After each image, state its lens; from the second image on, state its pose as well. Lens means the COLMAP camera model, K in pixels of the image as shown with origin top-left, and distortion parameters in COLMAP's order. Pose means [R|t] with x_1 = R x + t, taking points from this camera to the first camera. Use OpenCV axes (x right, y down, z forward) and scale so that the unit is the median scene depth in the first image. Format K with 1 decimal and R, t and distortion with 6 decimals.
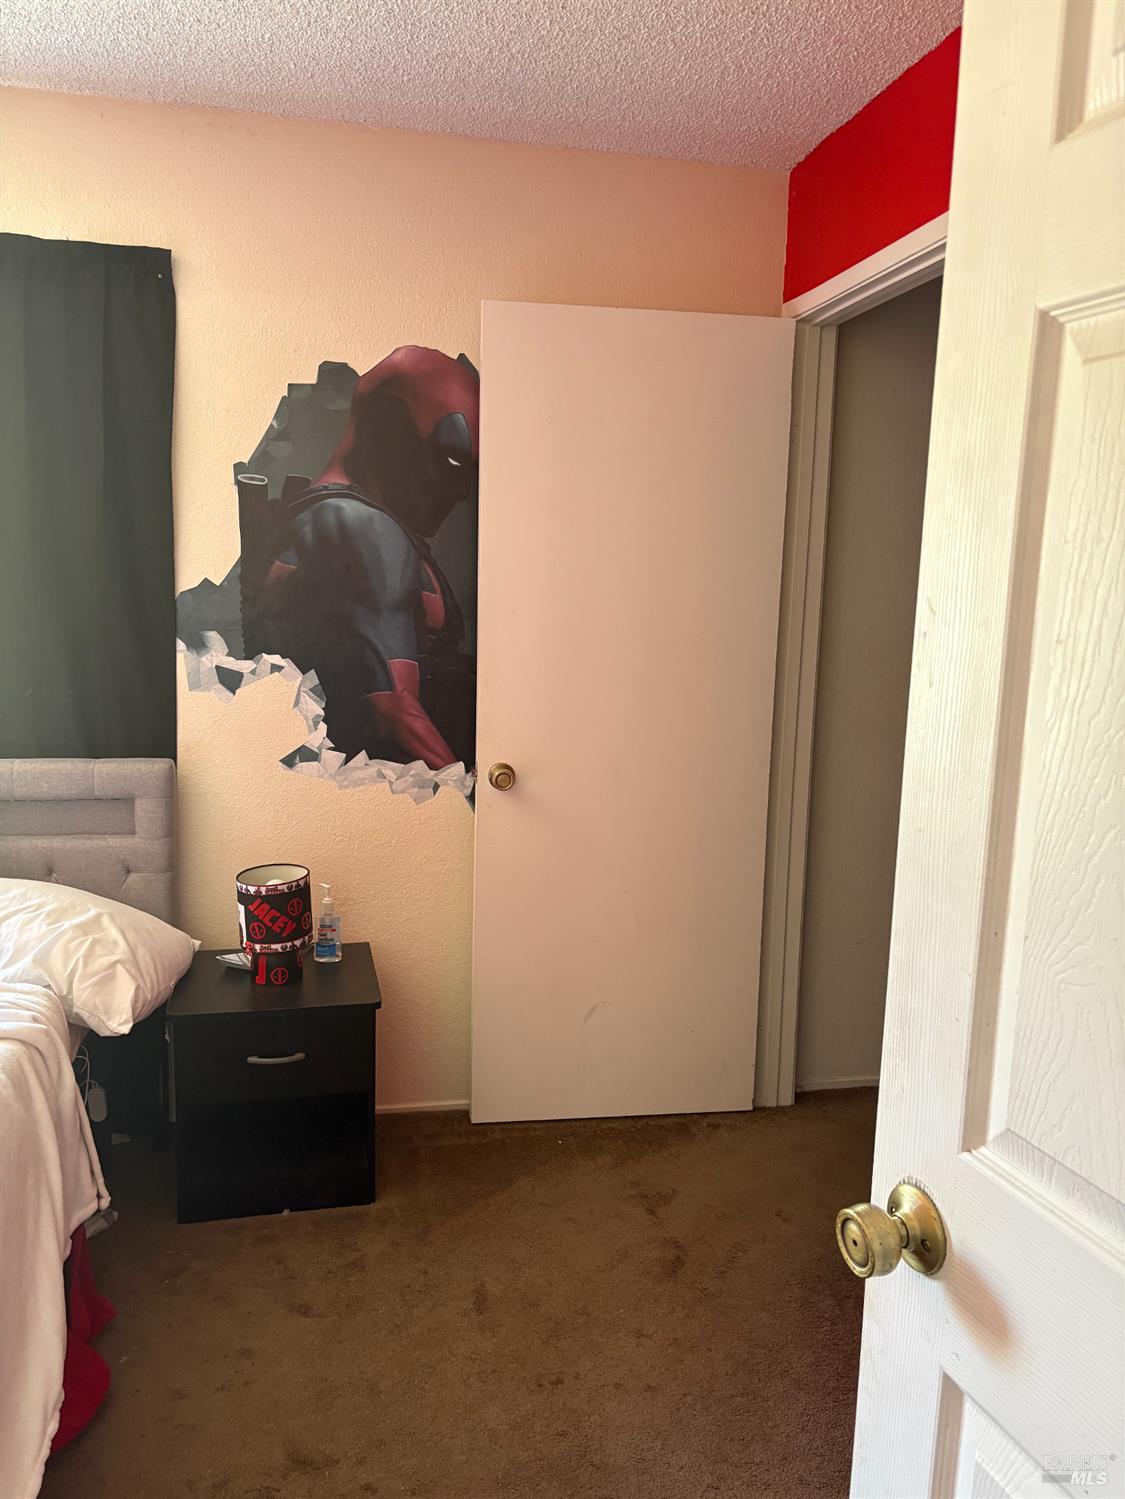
lens RADIAL K [[1109.8, 0, 557.8], [0, 1109.8, 743.7], [0, 0, 1]] dist [0.002159, -0.008458]
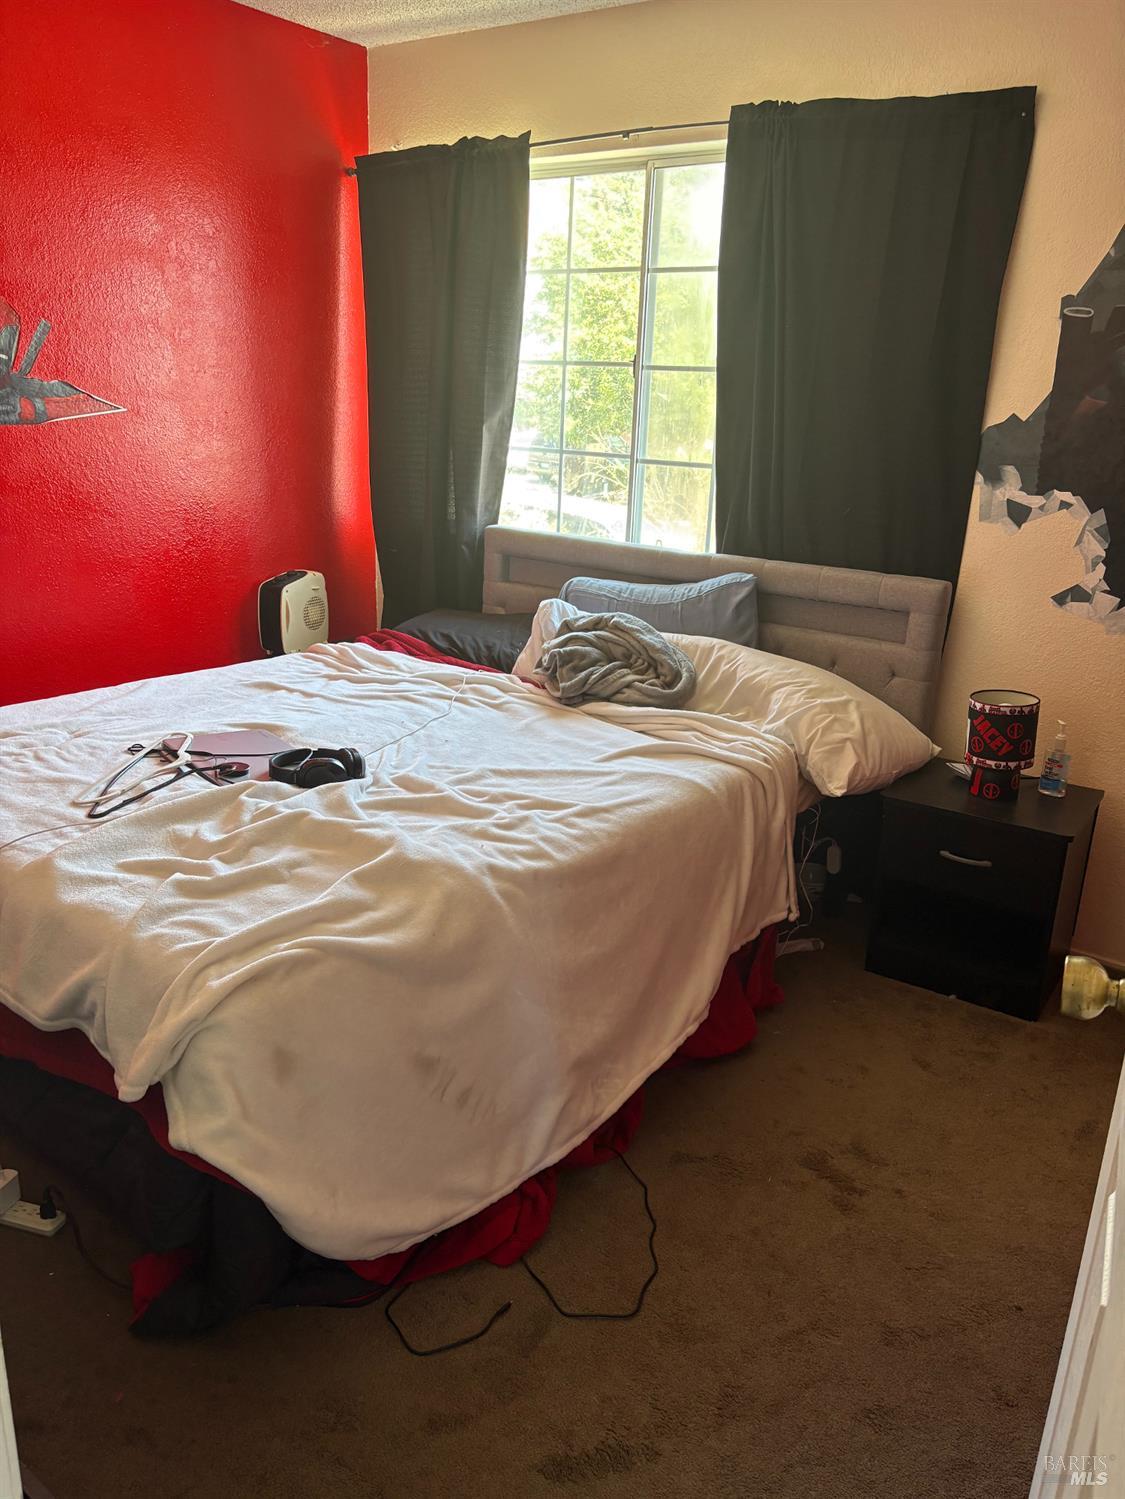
lens RADIAL K [[1109.8, 0, 571.6], [0, 1109.8, 748.6], [0, 0, 1]] dist [0.002159, -0.008458]
pose [[0.680147, 0.216703, -0.700314, 0.209911], [-0.126118, 0.975655, 0.179418, 0.025294], [0.722146, -0.033709, 0.690919, -0.038048]]
